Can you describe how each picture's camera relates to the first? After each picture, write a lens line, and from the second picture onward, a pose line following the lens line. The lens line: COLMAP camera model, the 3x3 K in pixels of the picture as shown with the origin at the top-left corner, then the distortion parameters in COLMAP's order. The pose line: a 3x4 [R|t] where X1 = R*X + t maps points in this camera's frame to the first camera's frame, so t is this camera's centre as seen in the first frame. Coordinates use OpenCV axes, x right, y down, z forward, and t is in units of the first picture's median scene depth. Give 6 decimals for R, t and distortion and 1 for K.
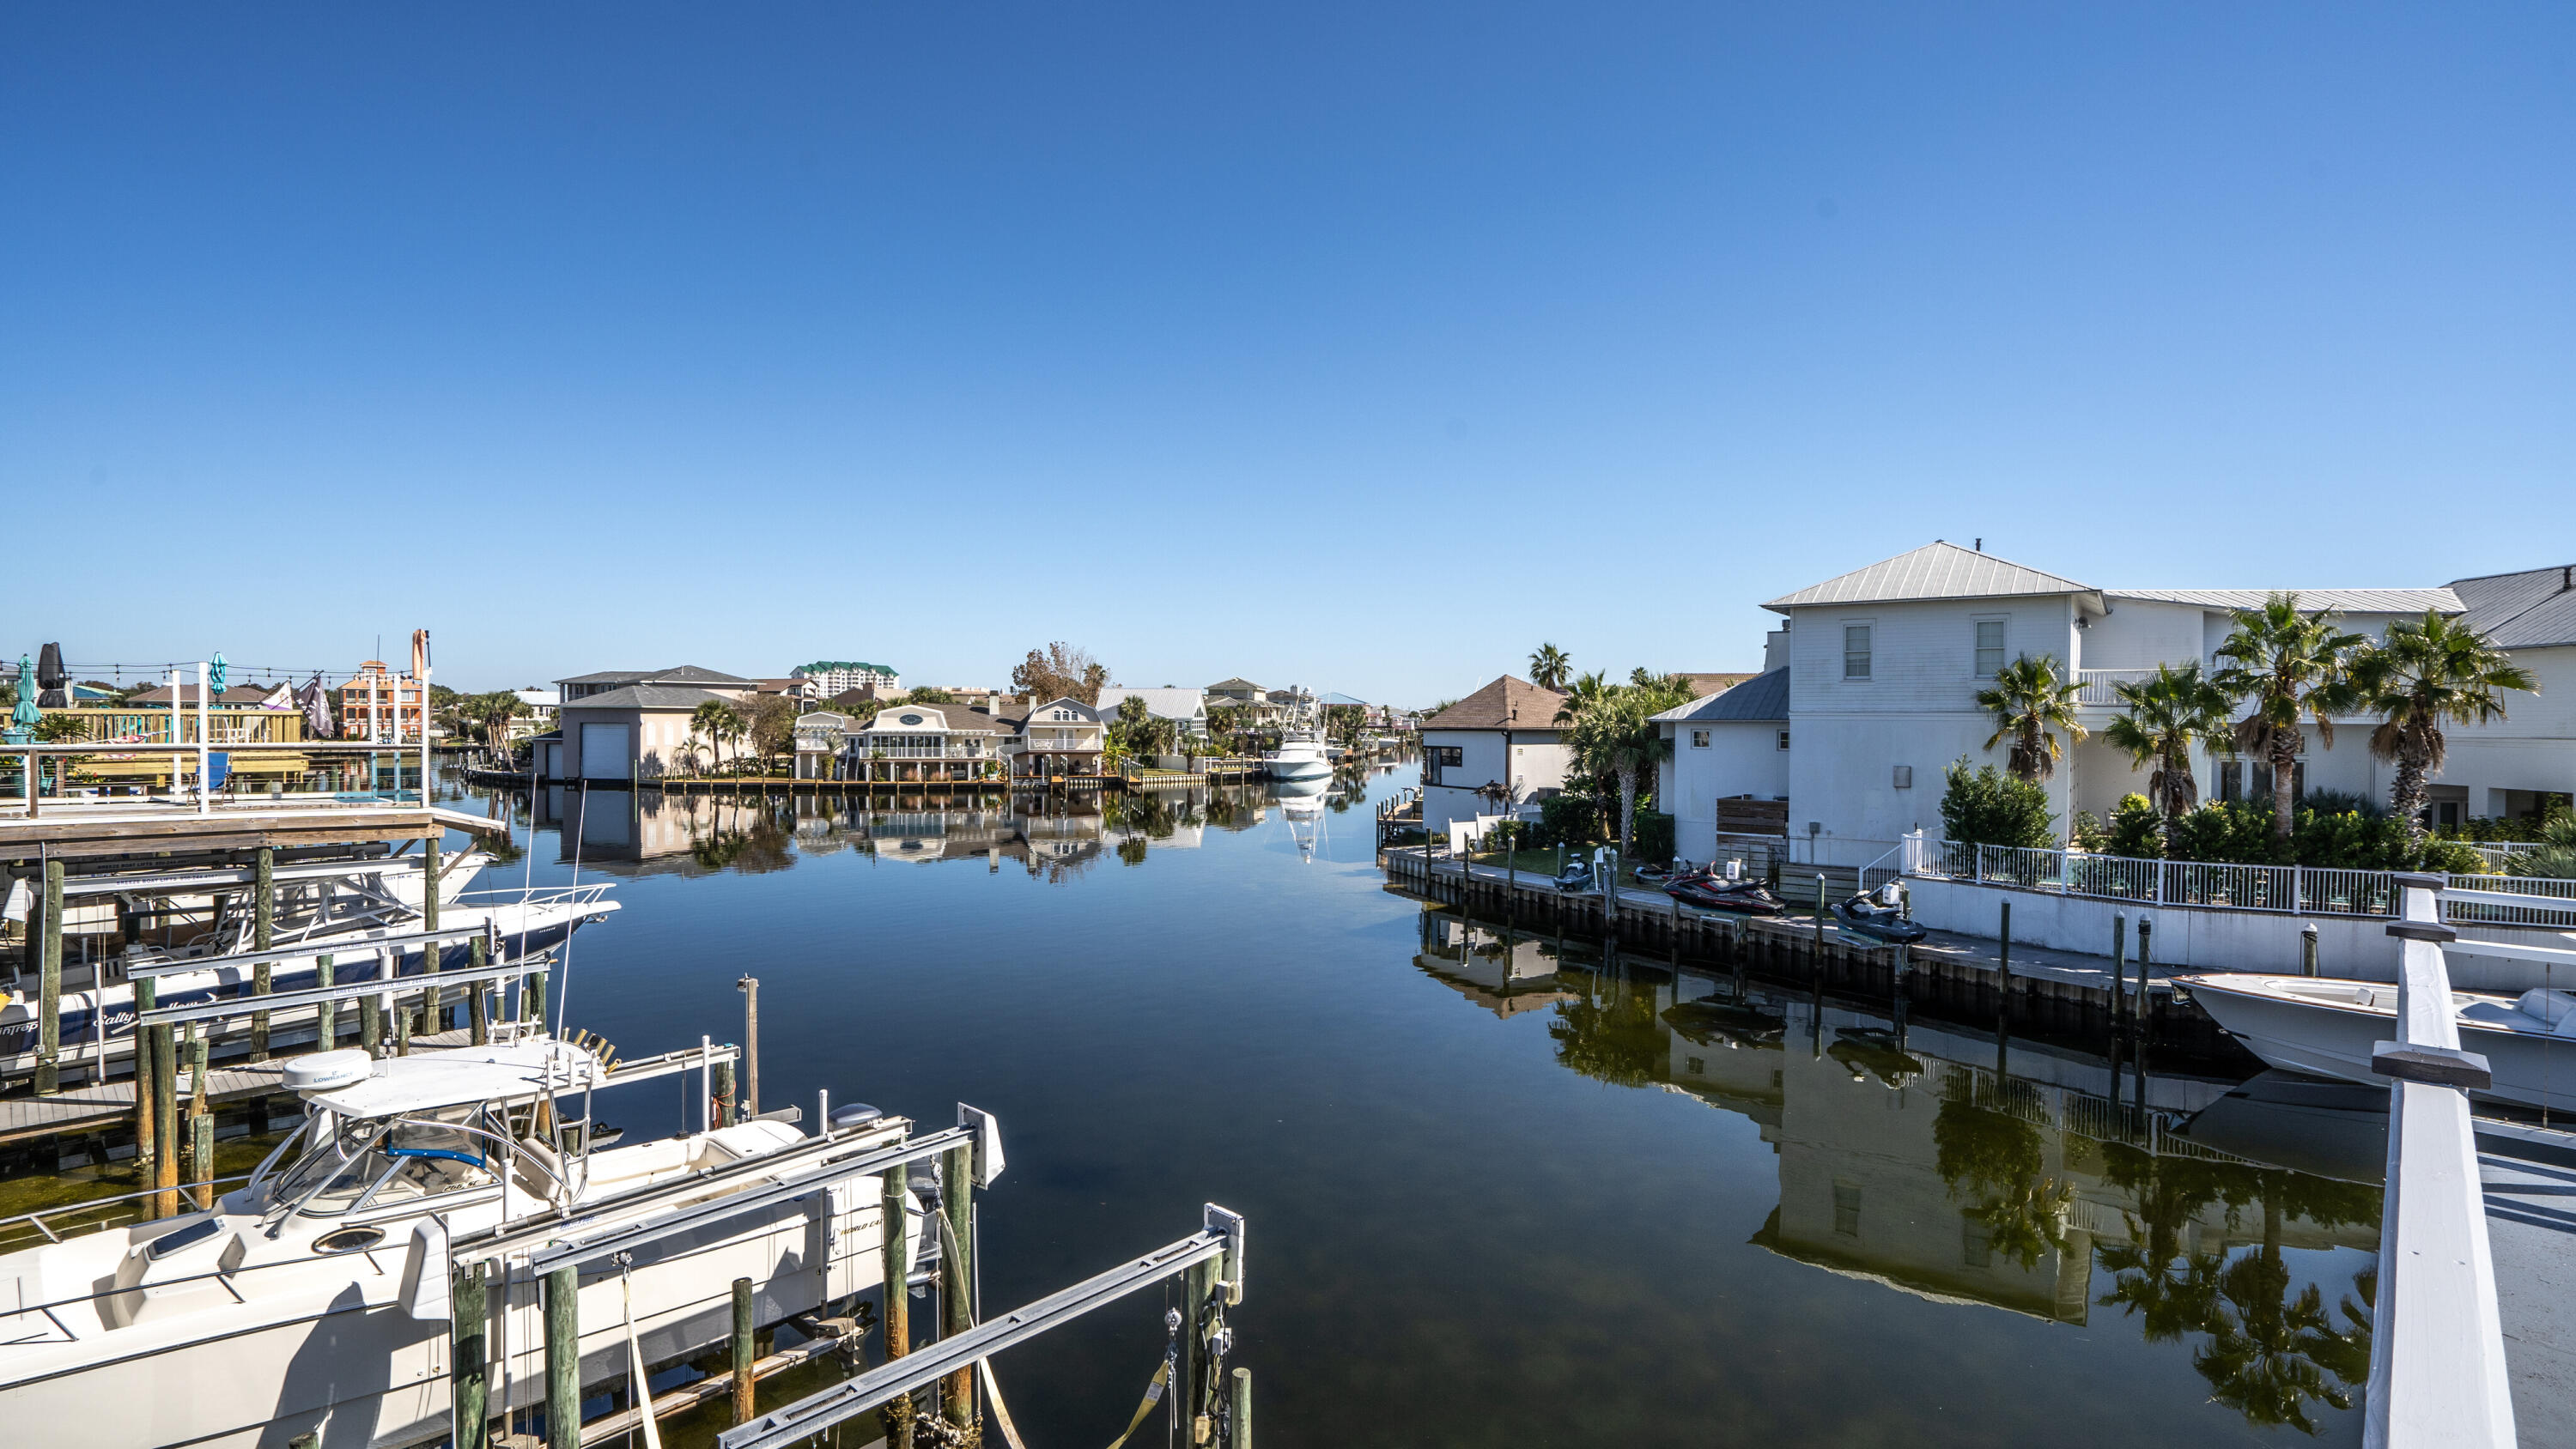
lens RADIAL K [[1189.7, 0, 1286.9], [0, 1189.7, 741.1], [0, 0, 1]] dist [-0.053828, 0.018579]
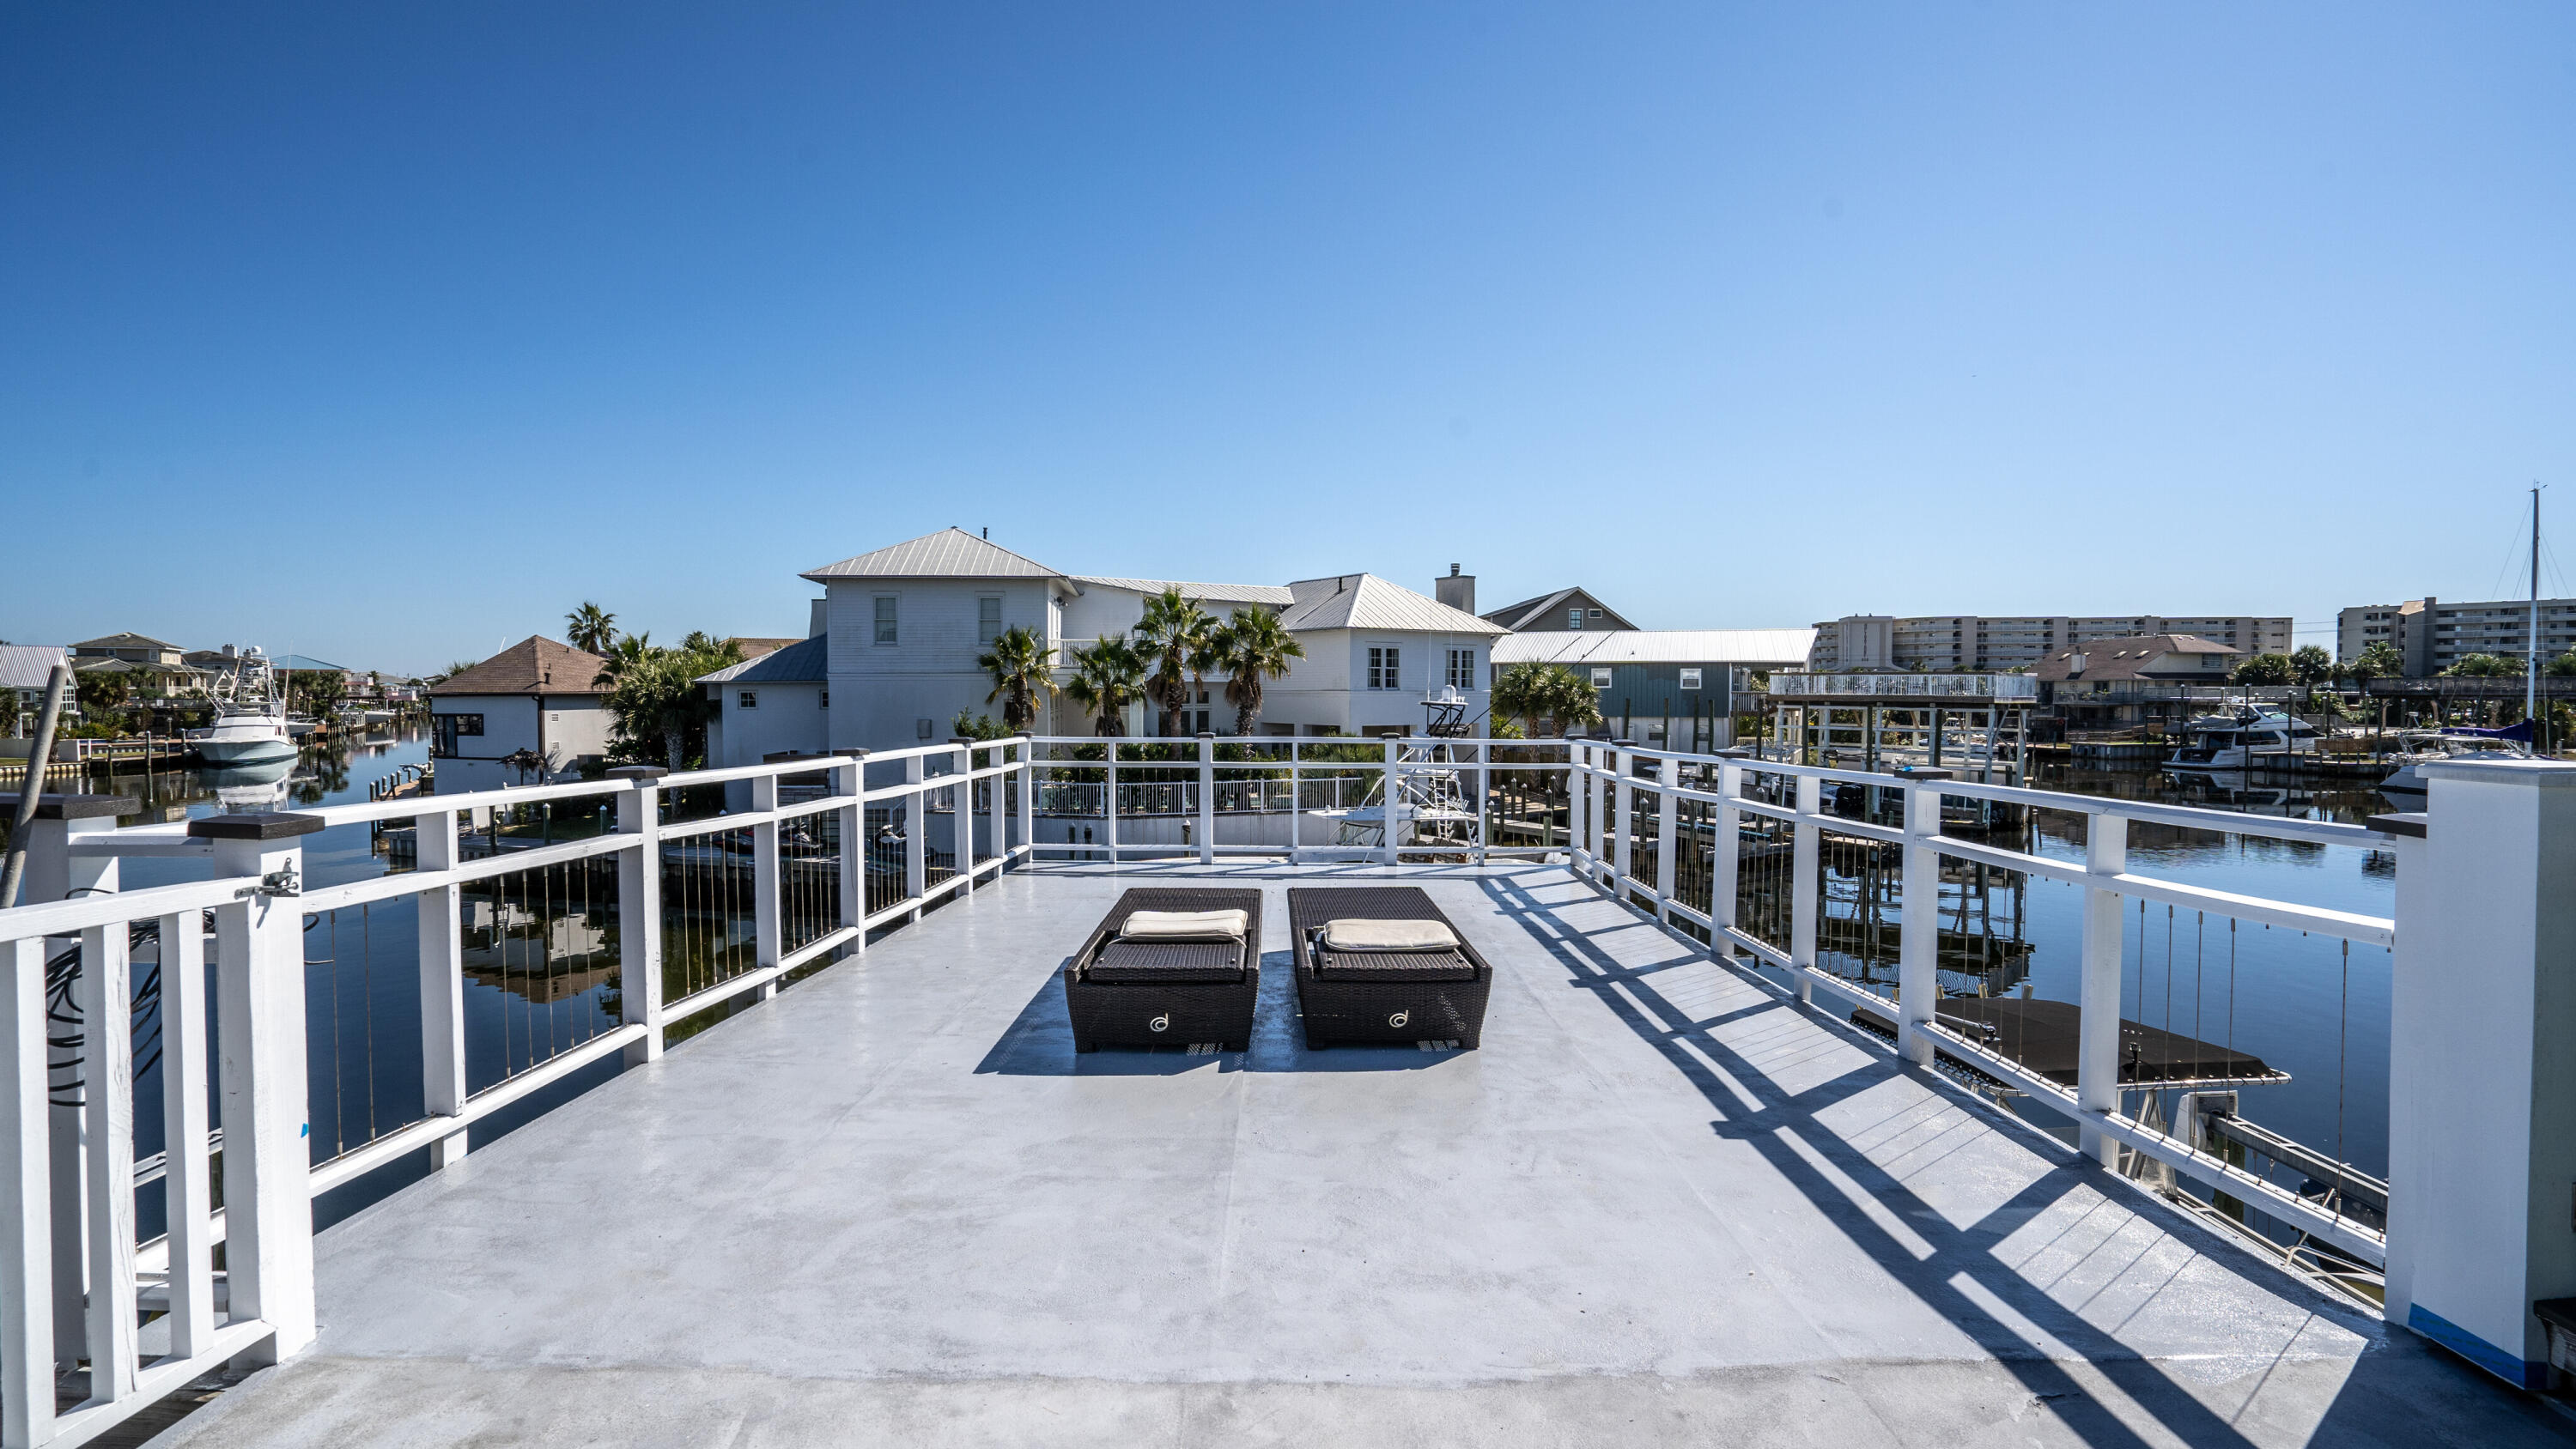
lens RADIAL K [[1189.7, 0, 1289.8], [0, 1189.7, 744.3], [0, 0, 1]] dist [-0.053828, 0.018579]
pose [[0.731023, -0.036683, 0.681366, -0.009573], [0.016173, 0.999205, 0.036443, 0.006889], [-0.682161, -0.015621, 0.731035, -0.080807]]
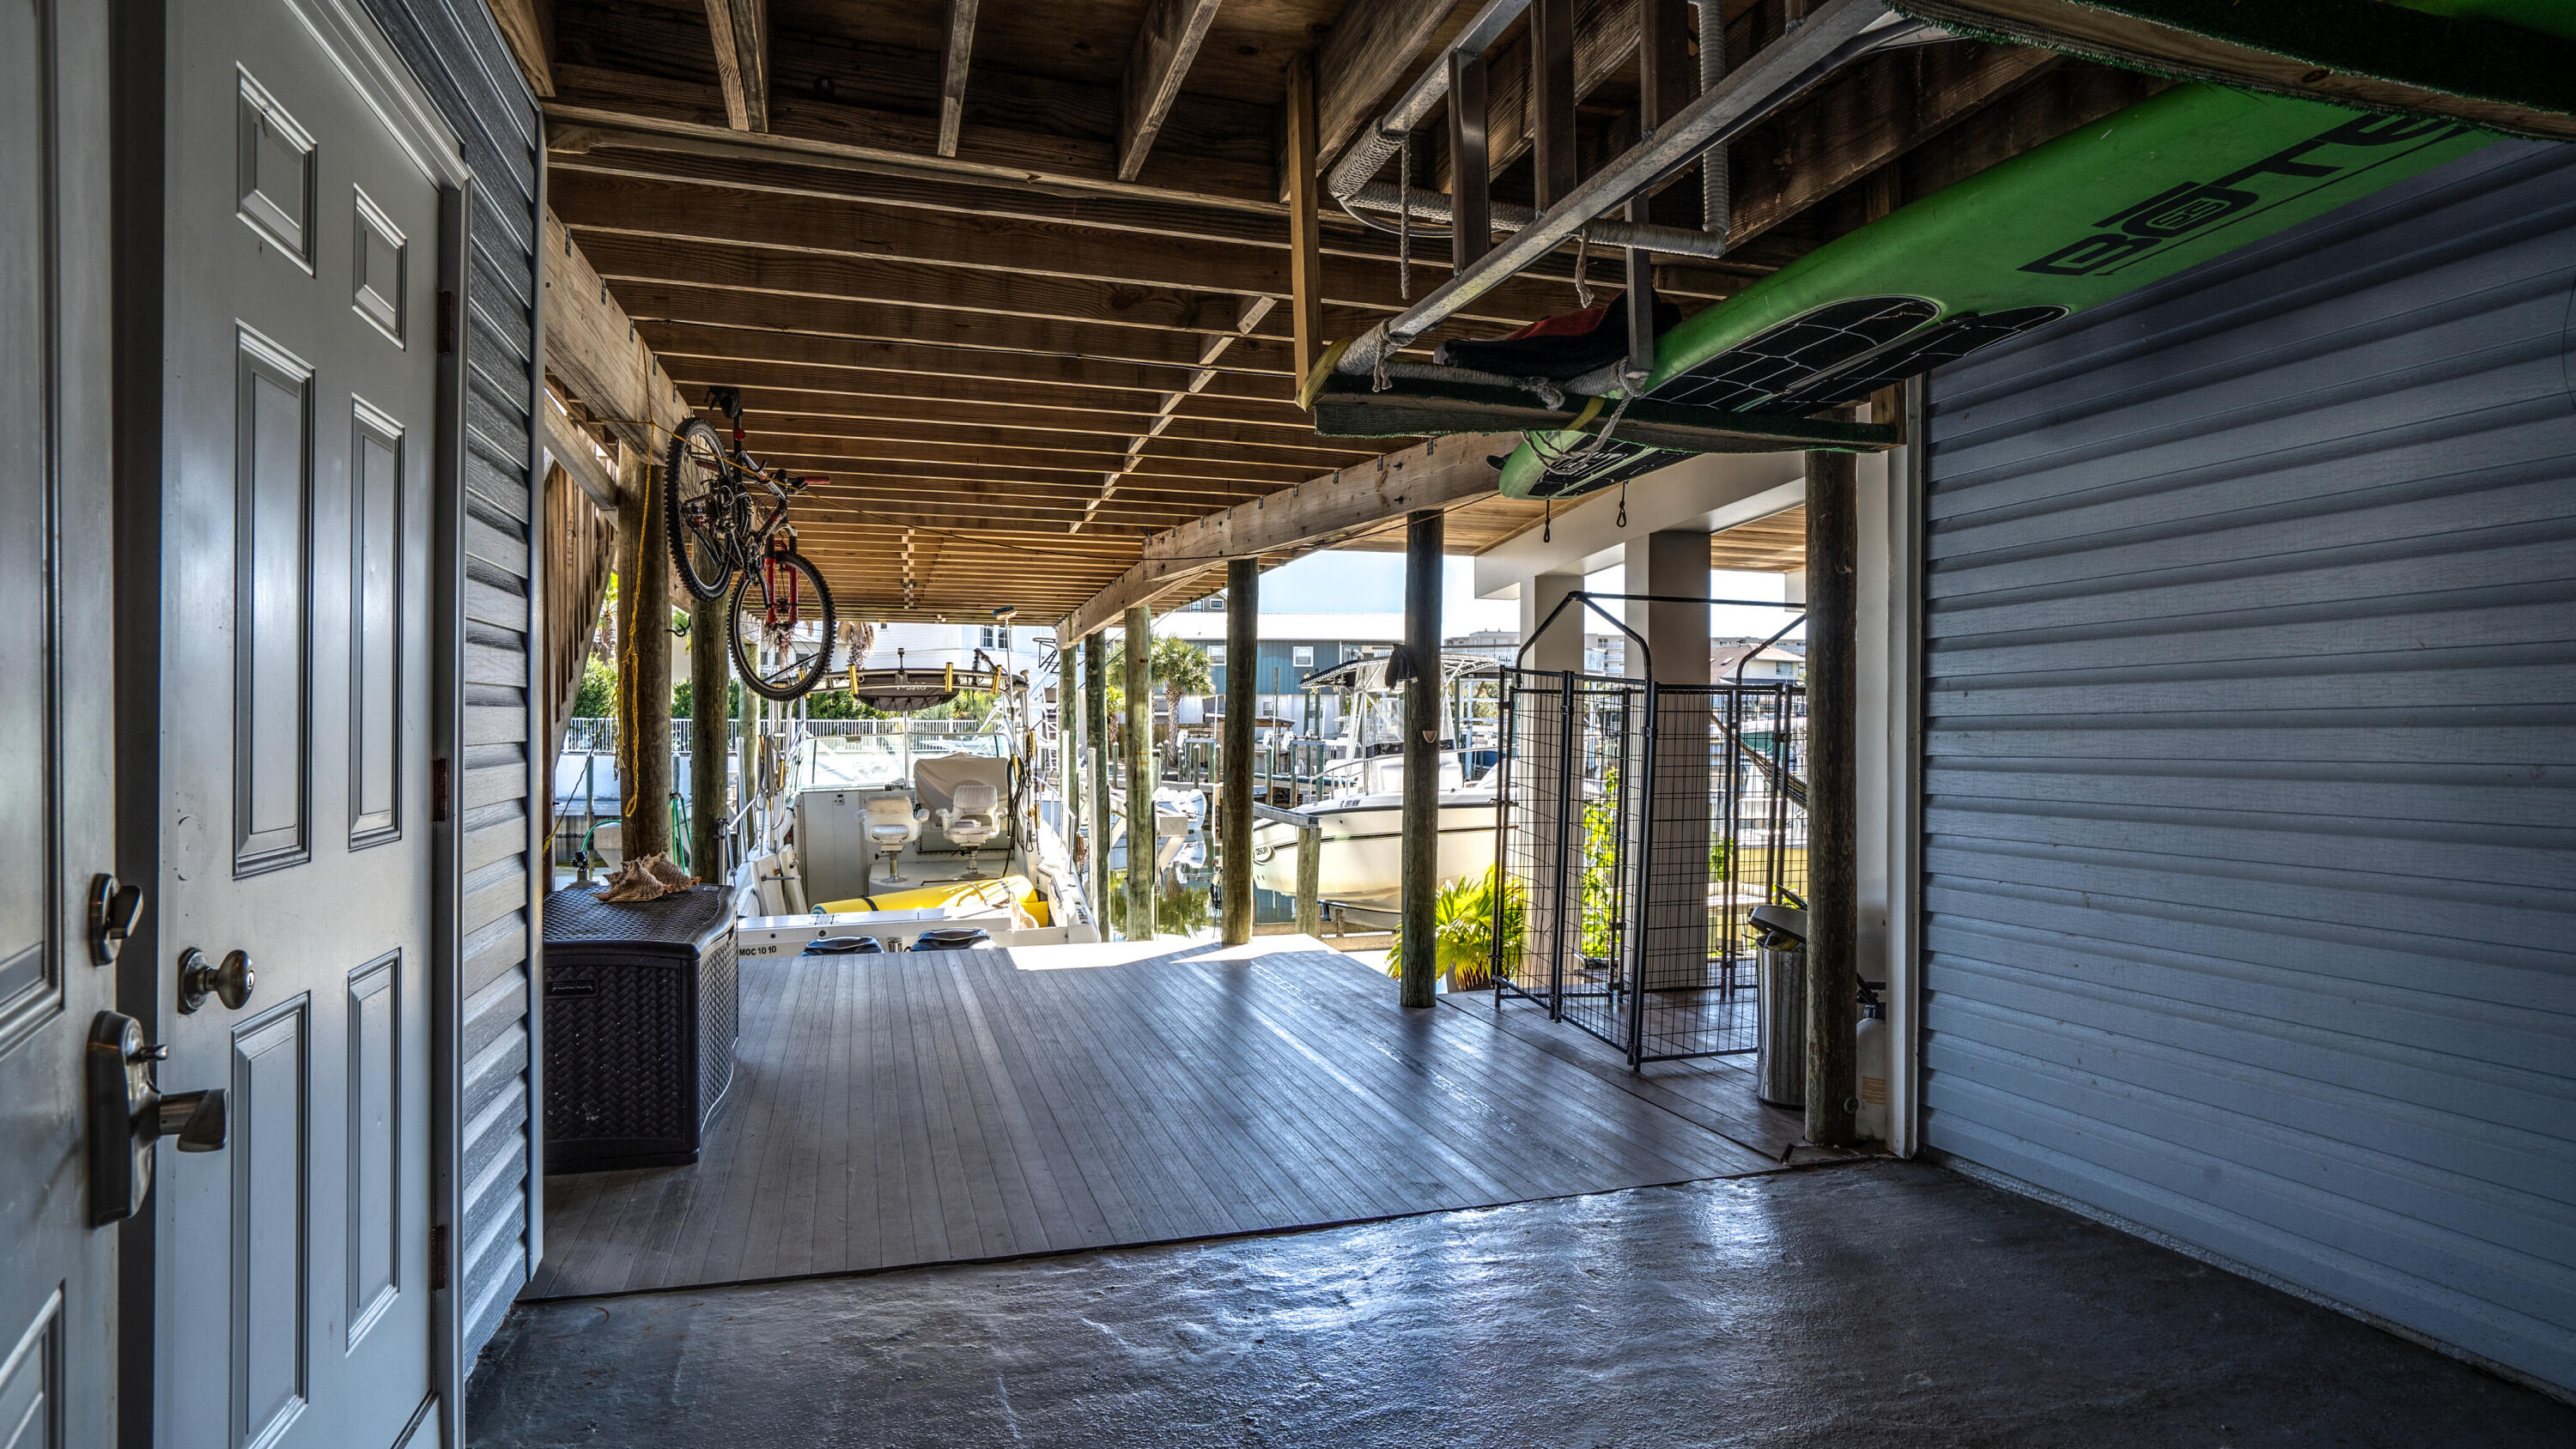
lens RADIAL K [[1365.5, 0, 1303.6], [0, 1365.5, 728.1], [0, 0, 1]] dist [-0.042207, 0.000033]
pose [[0.494171, -0.006216, 0.869343, -0.127258], [0.016626, 0.999859, -0.002302, 0.073444], [-0.869206, 0.015591, 0.494204, -0.185238]]
